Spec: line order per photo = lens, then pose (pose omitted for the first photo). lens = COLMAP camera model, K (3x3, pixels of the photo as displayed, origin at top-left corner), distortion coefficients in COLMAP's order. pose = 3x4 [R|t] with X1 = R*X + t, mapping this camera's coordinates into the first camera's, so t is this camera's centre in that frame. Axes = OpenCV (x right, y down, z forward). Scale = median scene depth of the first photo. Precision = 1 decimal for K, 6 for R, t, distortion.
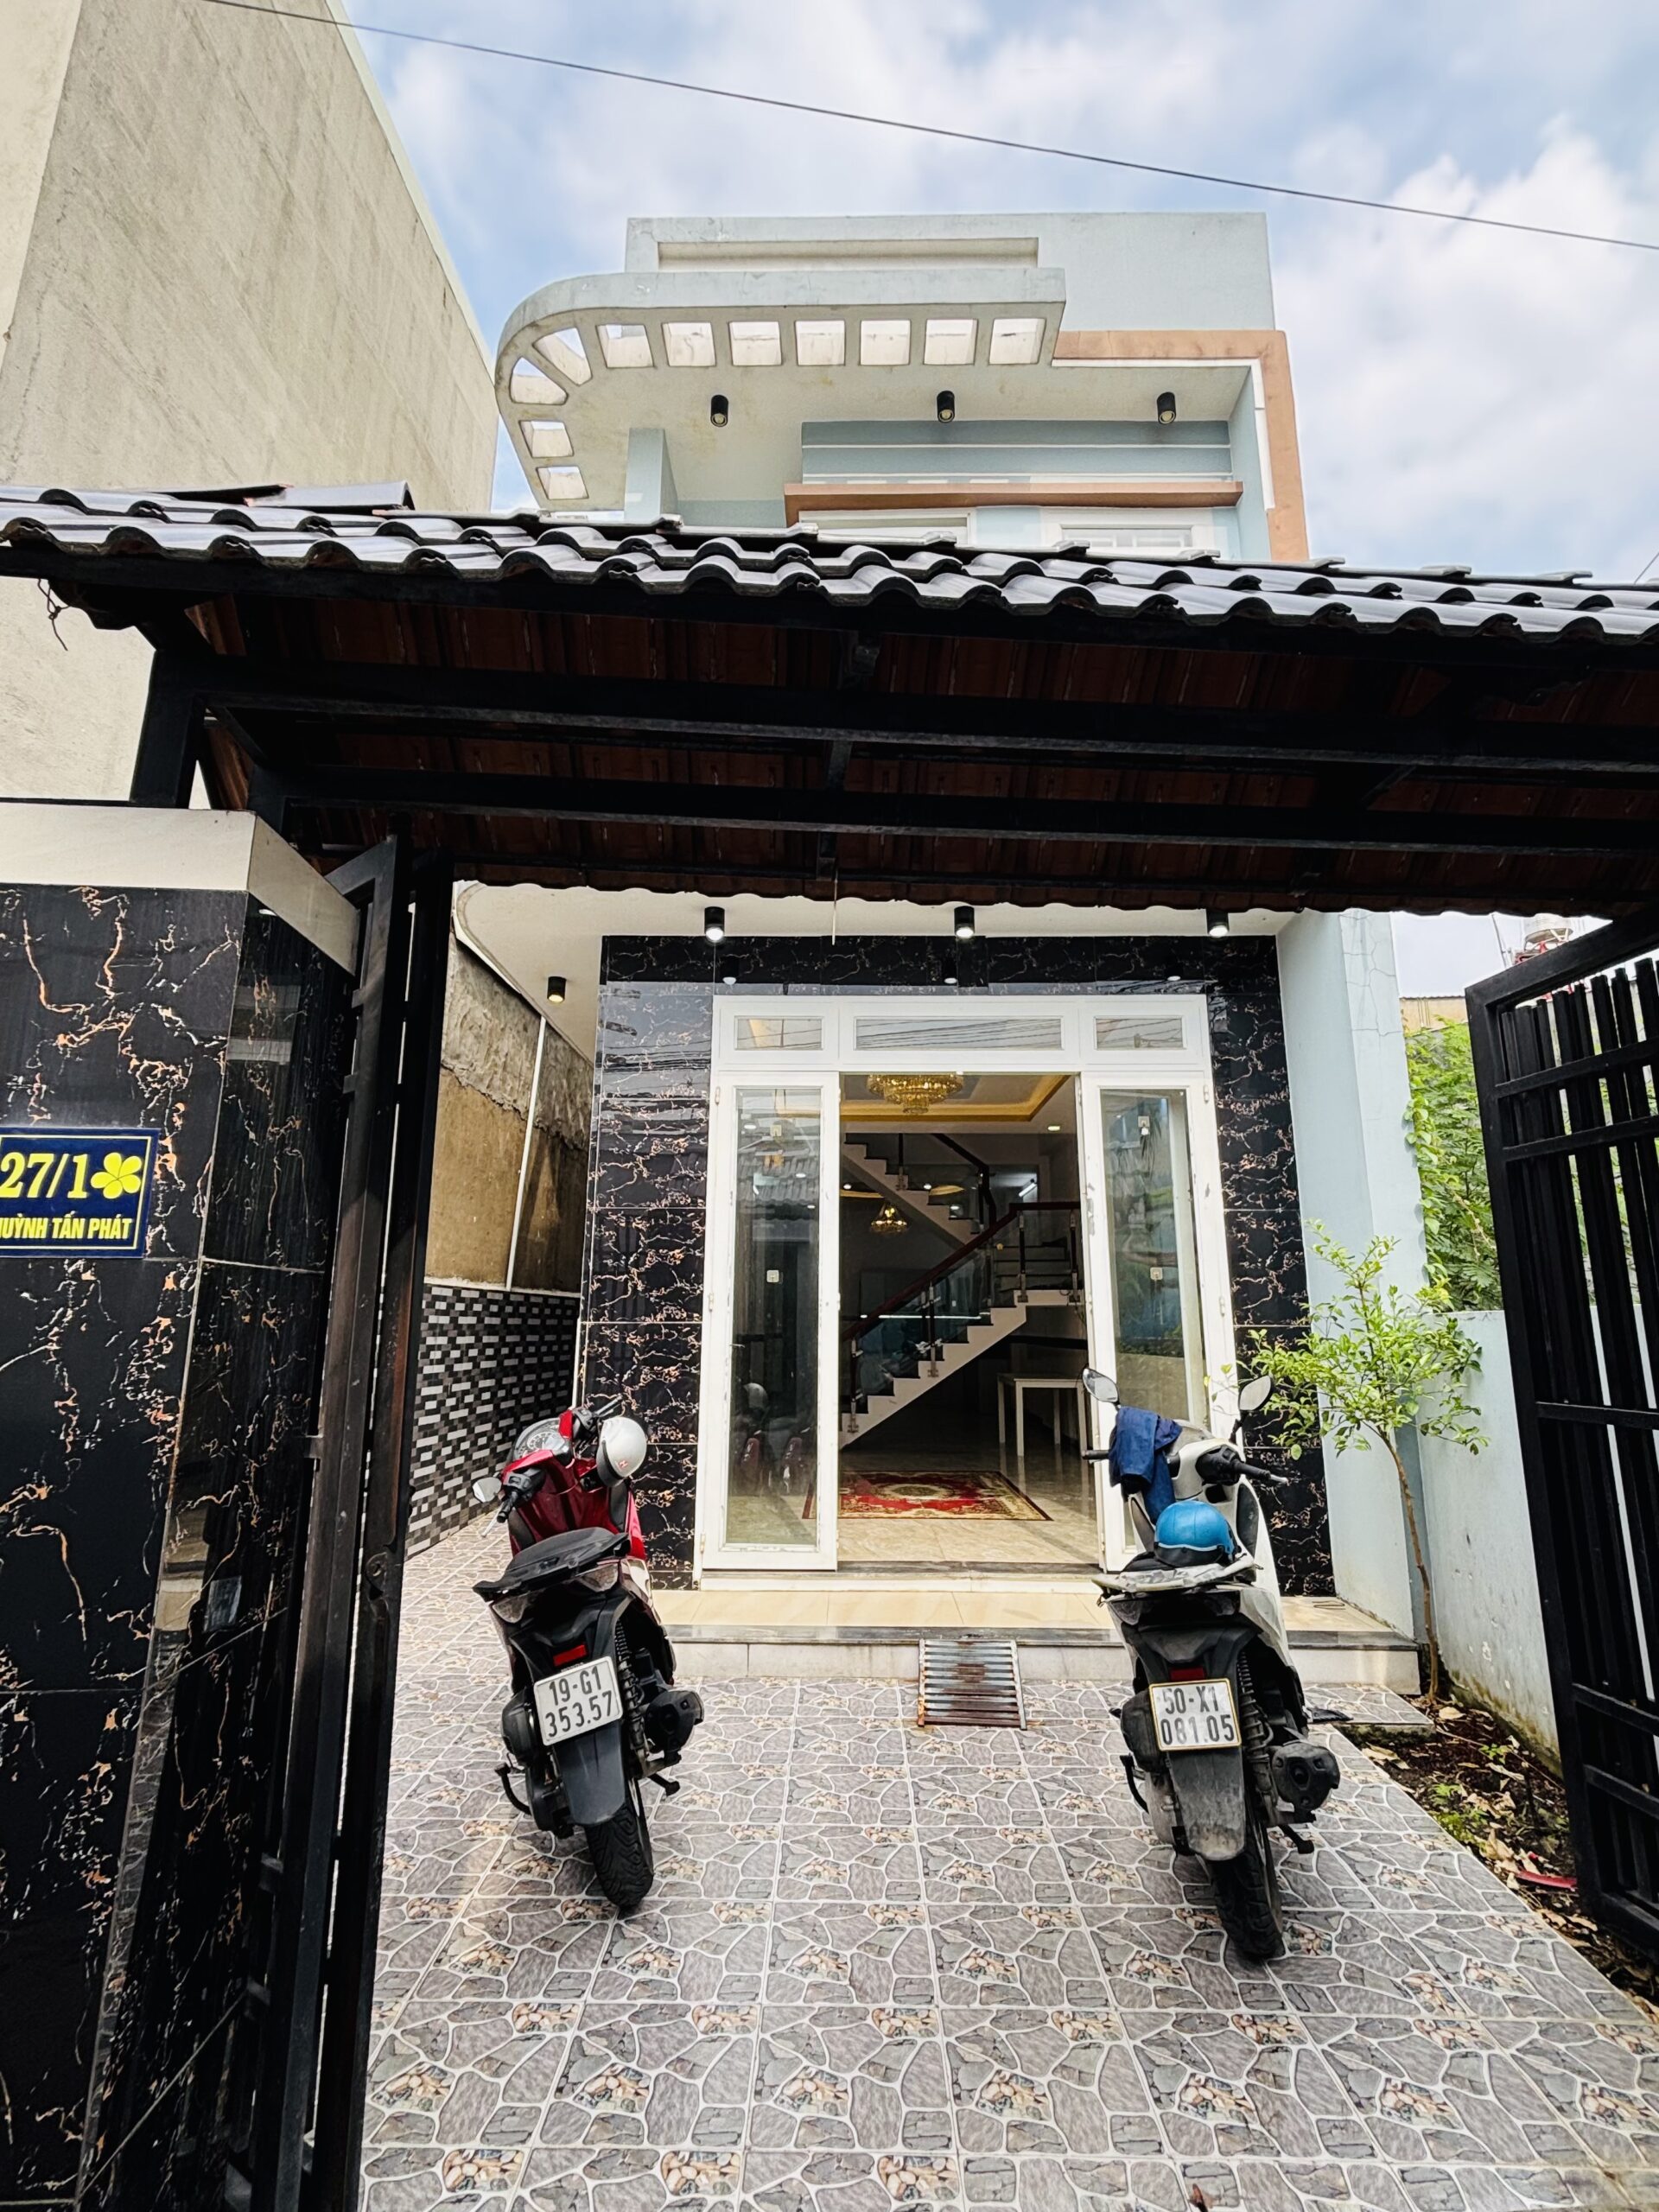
lens RADIAL K [[1035.7, 0, 838.4], [0, 1035.7, 1110.3], [0, 0, 1]] dist [0.004117, -0.001346]
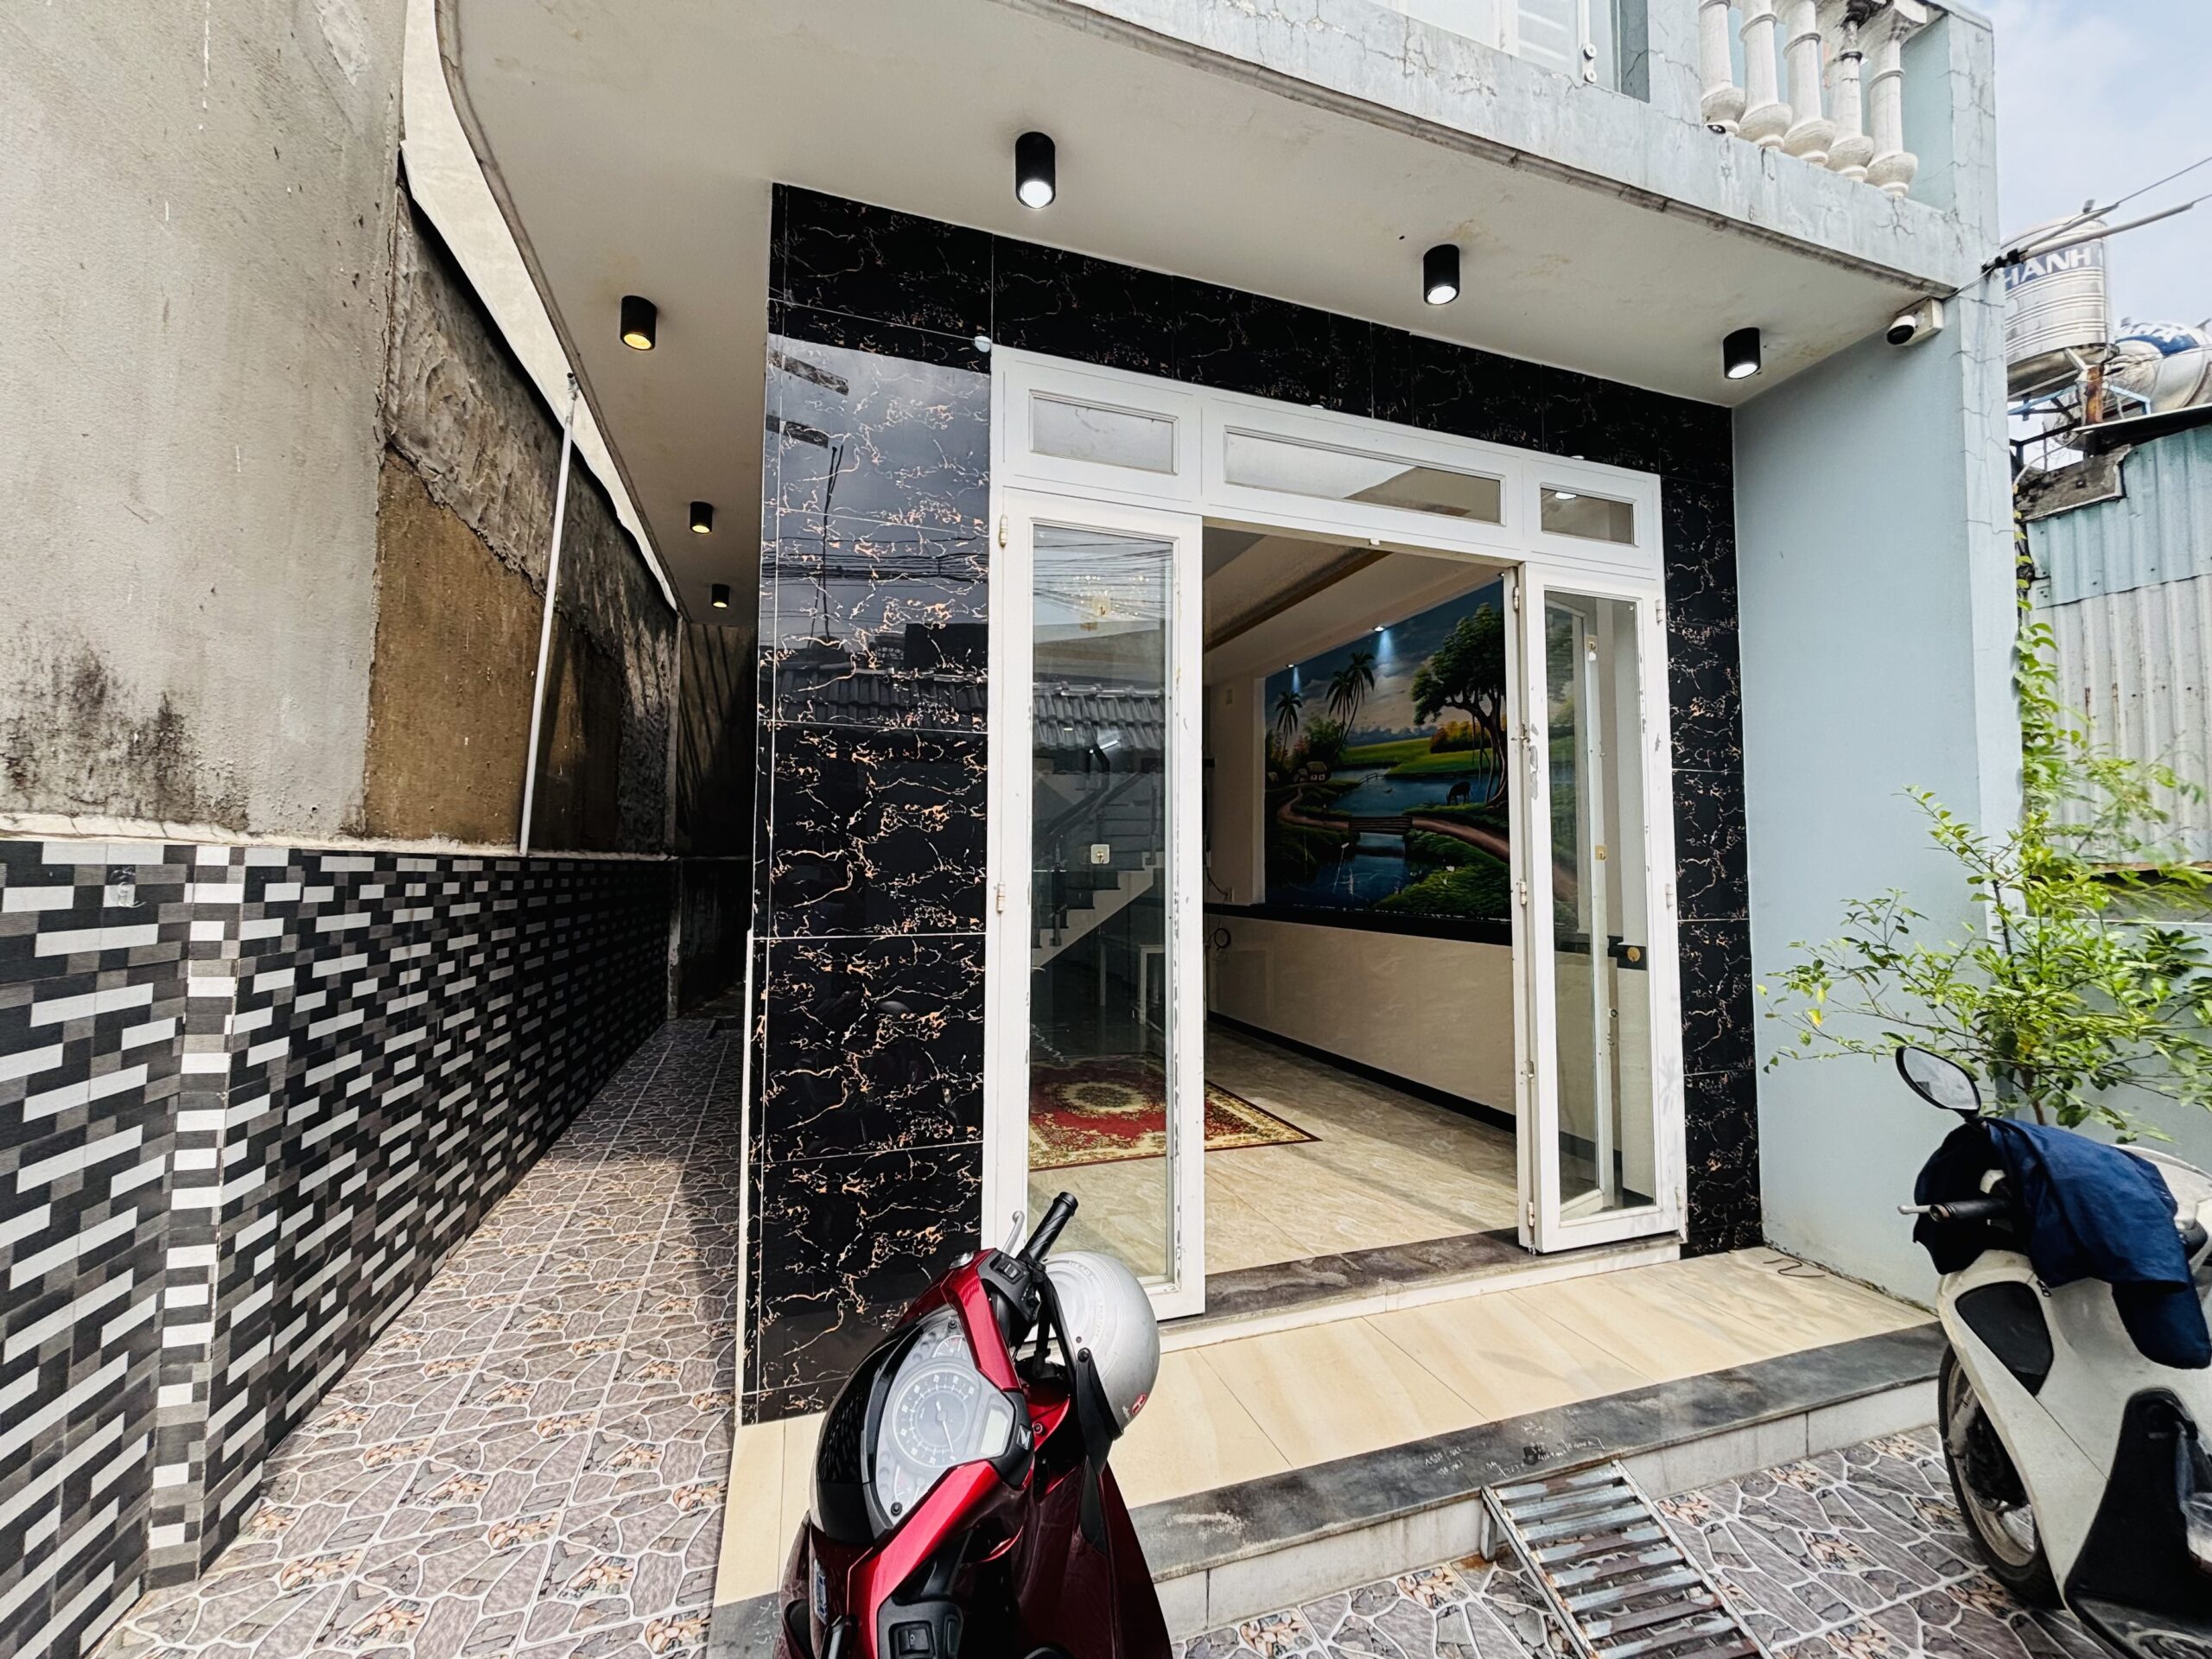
lens RADIAL K [[896.2, 0, 1096.9], [0, 896.2, 823.0], [0, 0, 1]] dist [0.000325, -0.000384]
pose [[0.945859, 0.017214, 0.324121, -0.178497], [-0.067917, 0.986983, 0.145780, 0.052769], [-0.317393, -0.159901, 0.934716, 0.403627]]
